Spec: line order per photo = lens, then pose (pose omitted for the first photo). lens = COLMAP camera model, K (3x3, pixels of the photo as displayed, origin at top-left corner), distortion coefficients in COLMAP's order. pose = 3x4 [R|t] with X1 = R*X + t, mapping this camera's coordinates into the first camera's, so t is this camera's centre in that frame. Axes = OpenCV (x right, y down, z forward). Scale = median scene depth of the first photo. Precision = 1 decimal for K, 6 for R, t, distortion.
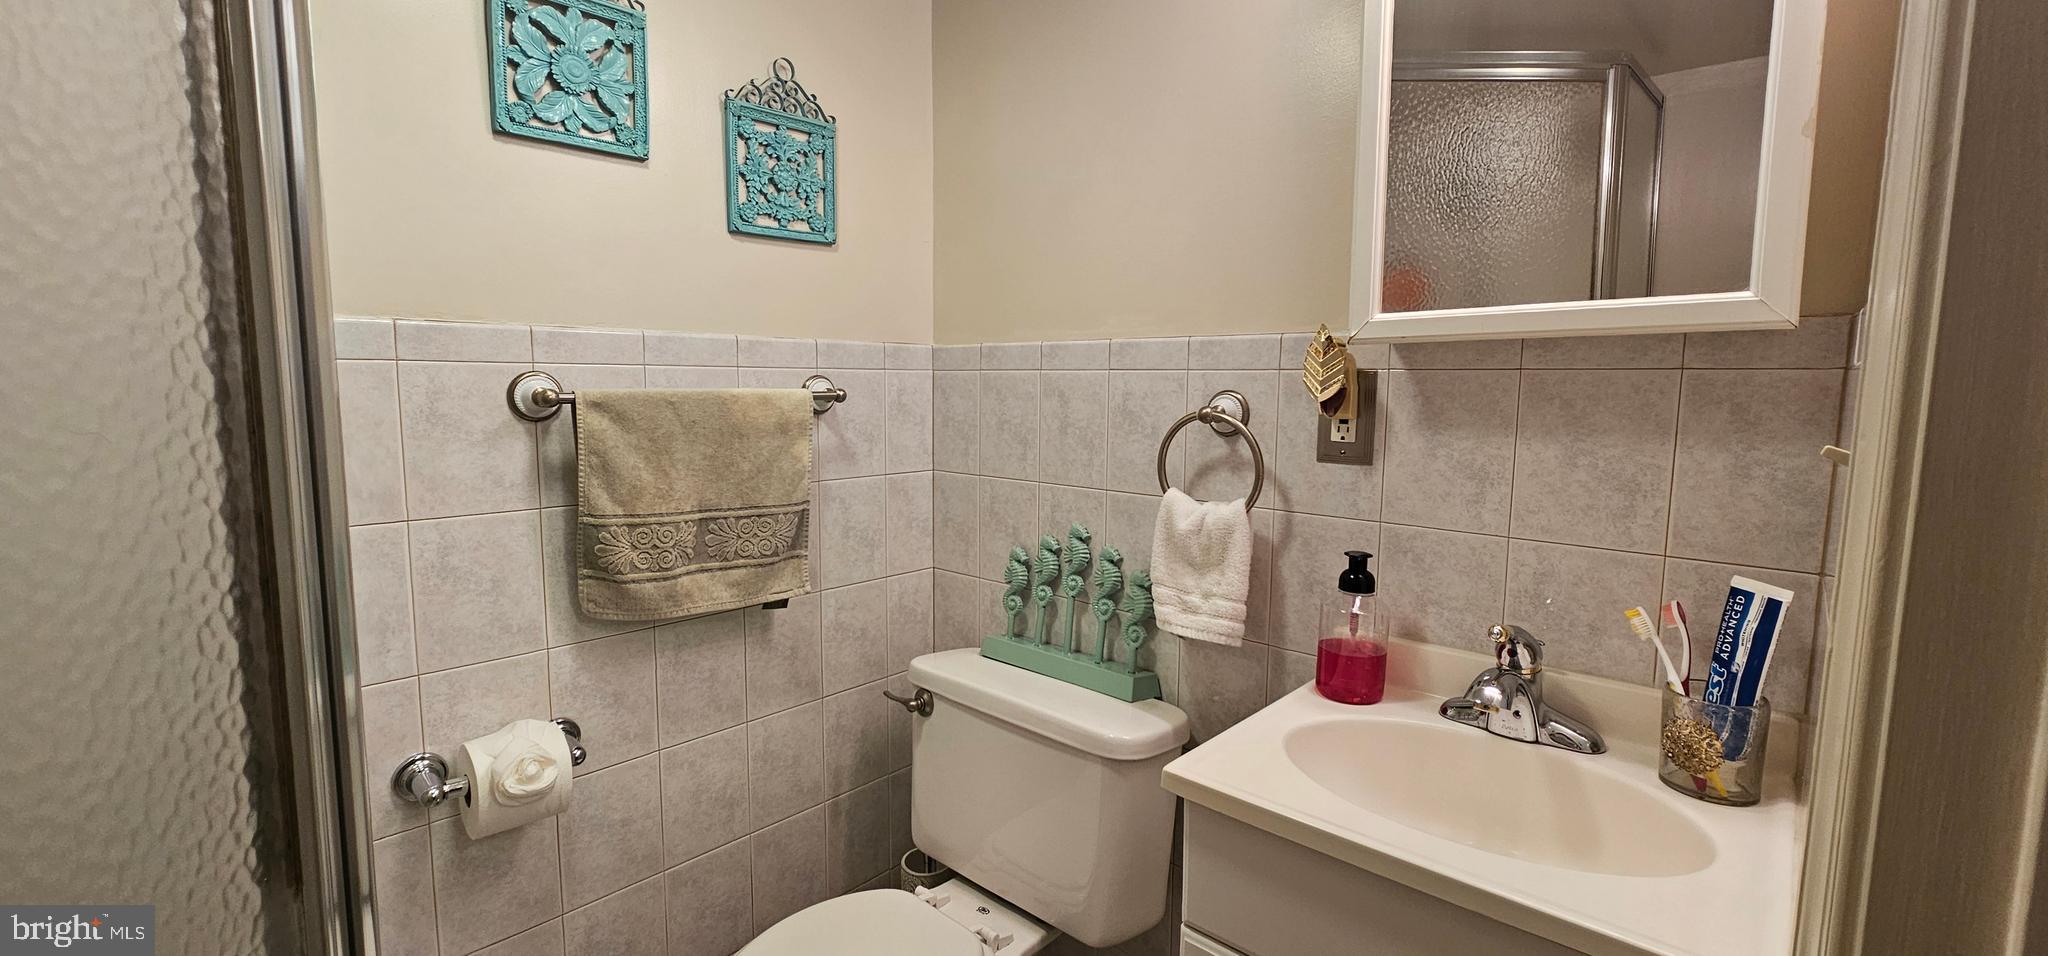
lens RADIAL K [[843.3, 0, 1029.4], [0, 843.3, 469.2], [0, 0, 1]] dist [-0.002798, 0.001220]
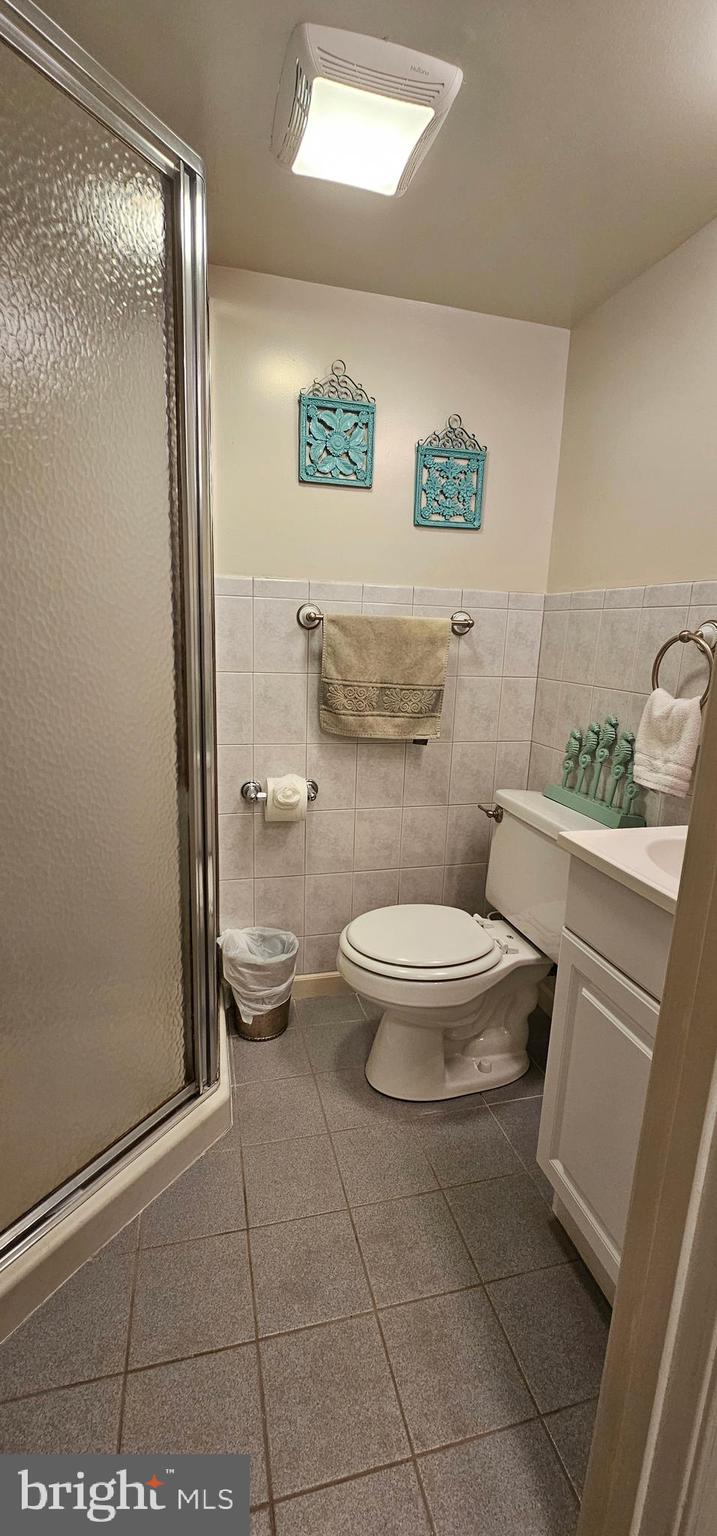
lens RADIAL K [[632.5, 0, 362.9], [0, 632.5, 773.6], [0, 0, 1]] dist [-0.002798, 0.001220]
pose [[0.839294, 0.141064, -0.525059, 0.331234], [-0.085528, 0.987986, 0.128721, 0.070864], [0.536909, -0.063128, 0.841275, -0.201712]]
